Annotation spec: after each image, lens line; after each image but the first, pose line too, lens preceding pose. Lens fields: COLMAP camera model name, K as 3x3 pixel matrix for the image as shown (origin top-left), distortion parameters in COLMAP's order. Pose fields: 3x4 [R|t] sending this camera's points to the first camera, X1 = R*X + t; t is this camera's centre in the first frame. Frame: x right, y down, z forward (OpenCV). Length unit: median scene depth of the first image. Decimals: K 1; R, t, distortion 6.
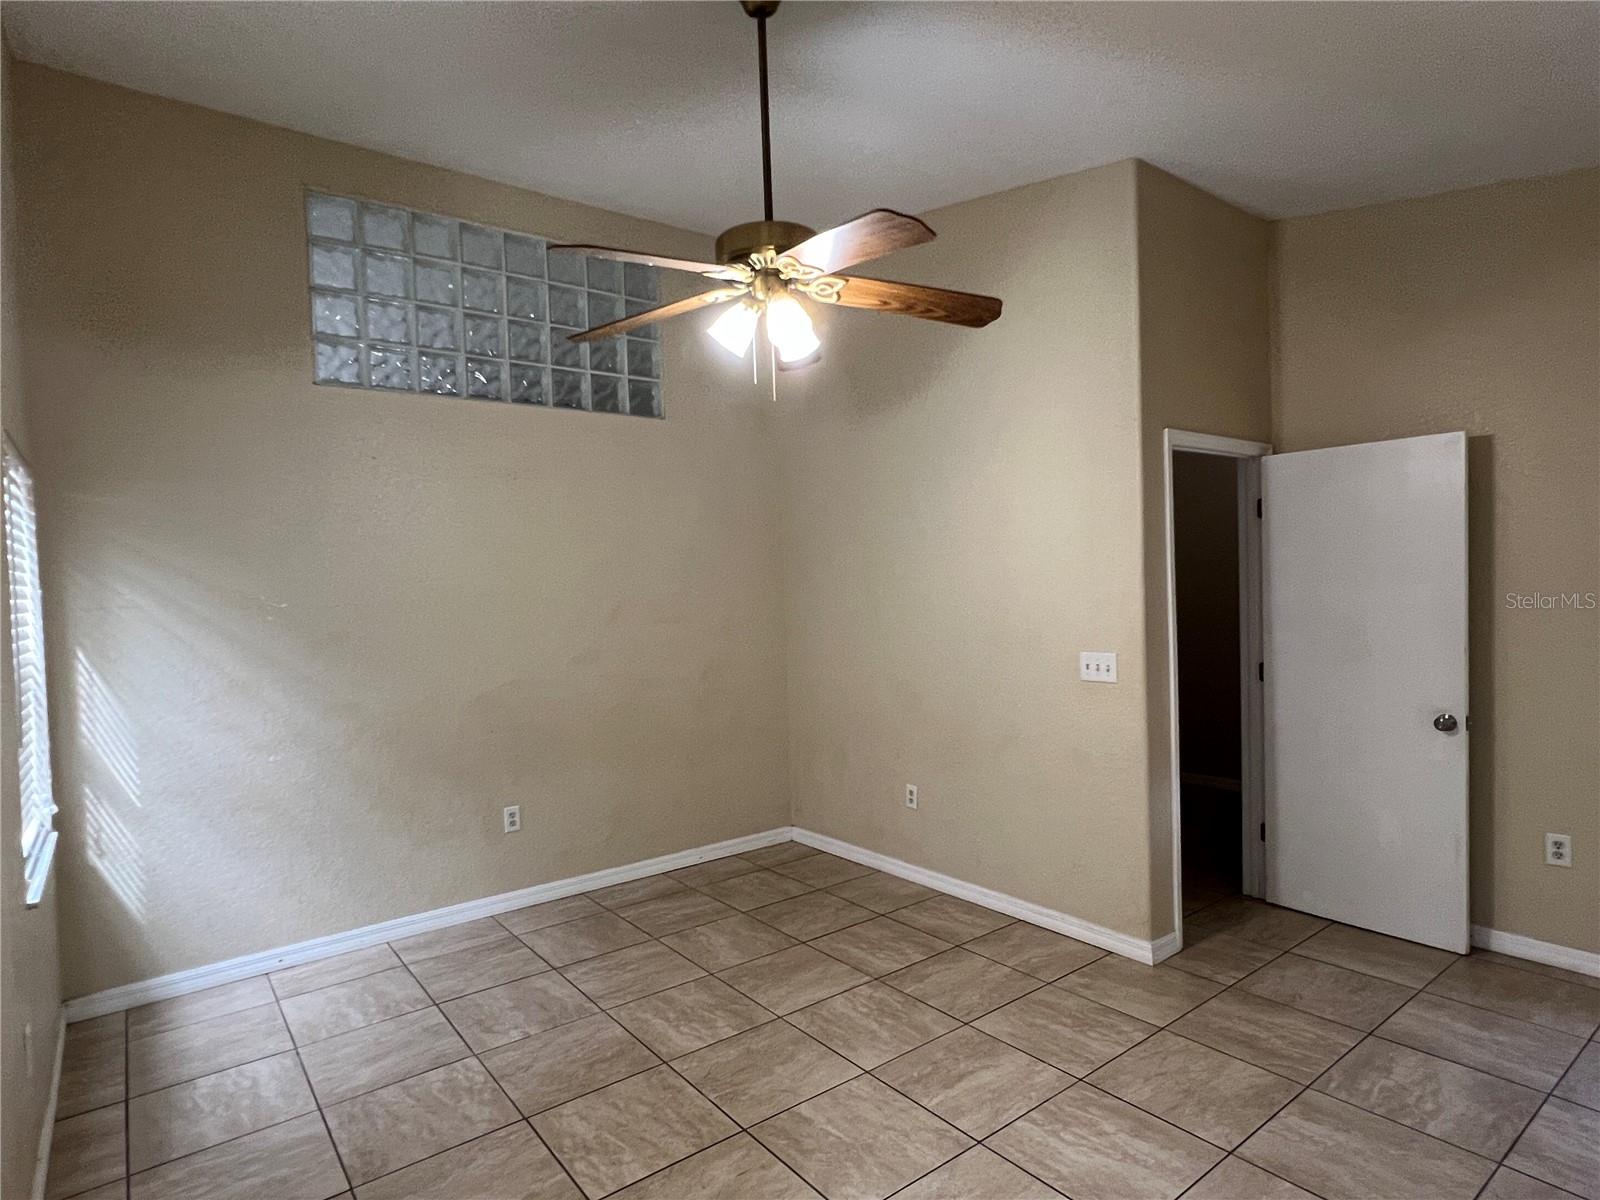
lens RADIAL K [[884.7, 0, 801.5], [0, 884.7, 586.3], [0, 0, 1]] dist [0.008182, -0.000284]
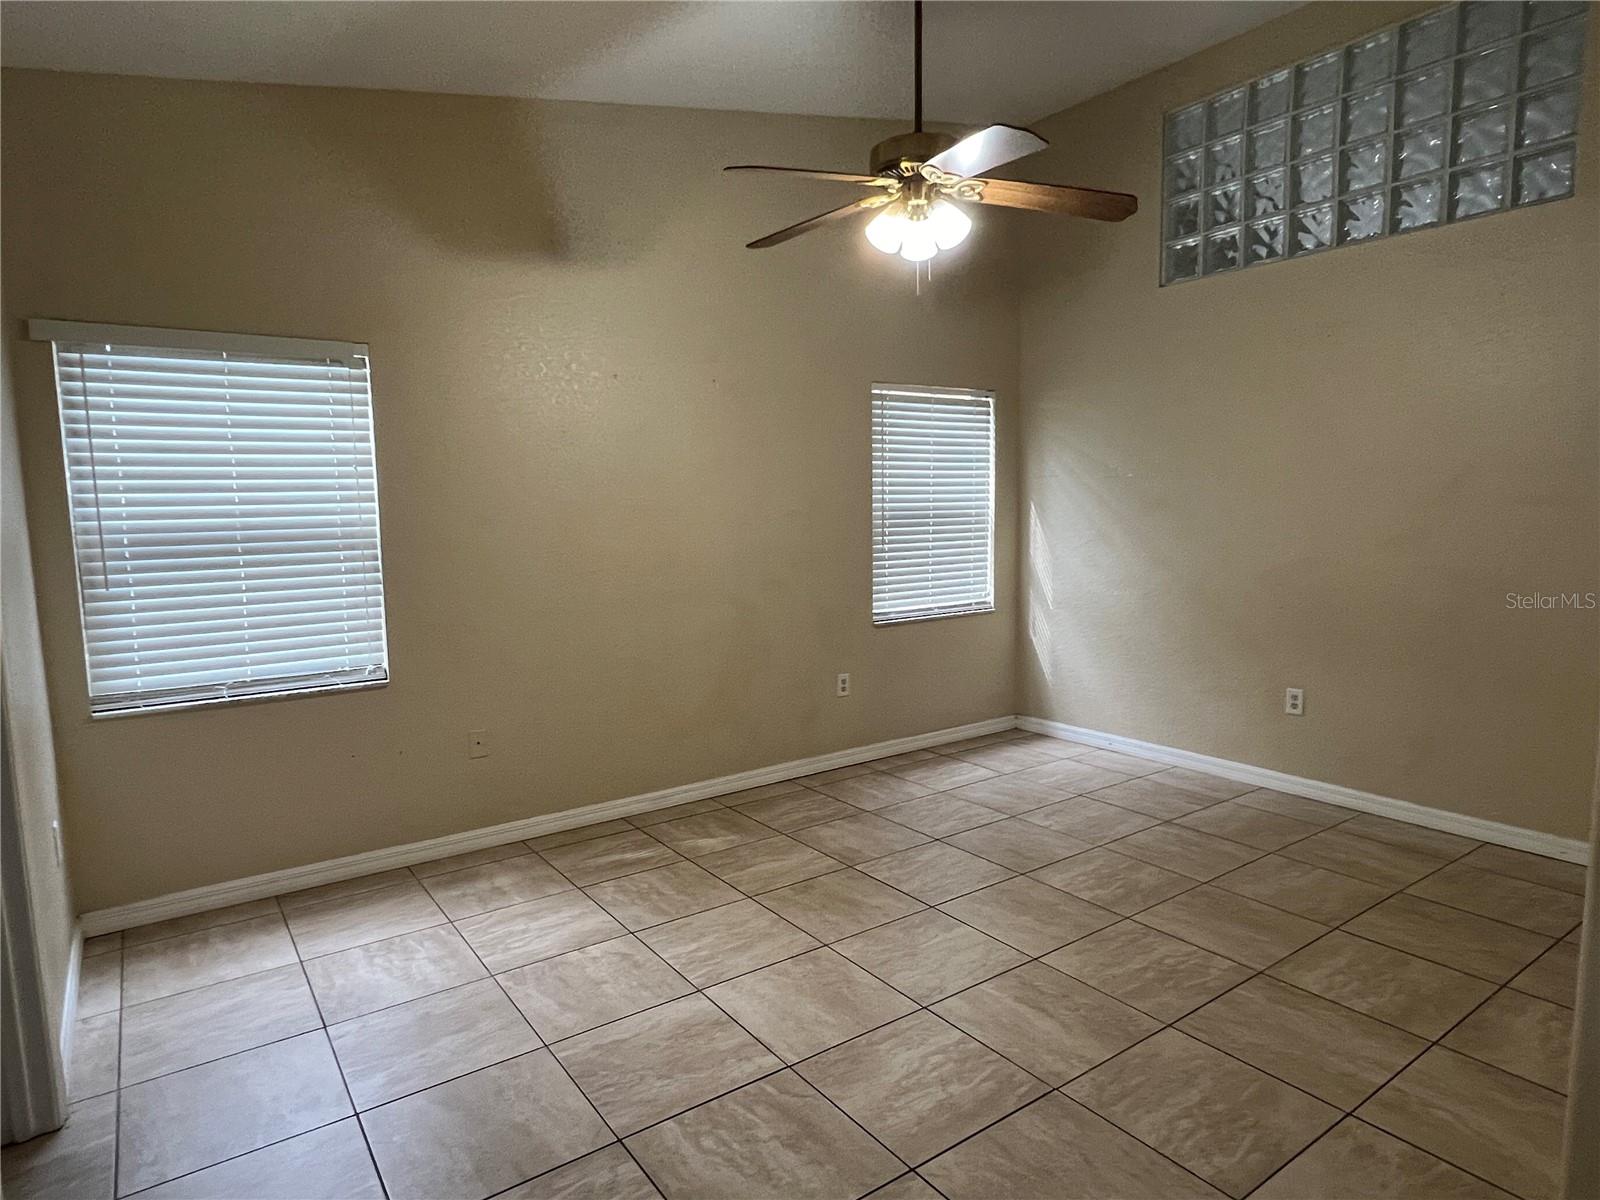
lens RADIAL K [[933.8, 0, 800.2], [0, 933.8, 593.4], [0, 0, 1]] dist [0.017528, -0.001912]
pose [[-0.035012, 0.128358, -0.991110, 0.842543], [0.016536, 0.991656, 0.127845, 0.011642], [0.999250, -0.011913, -0.036842, 0.630160]]
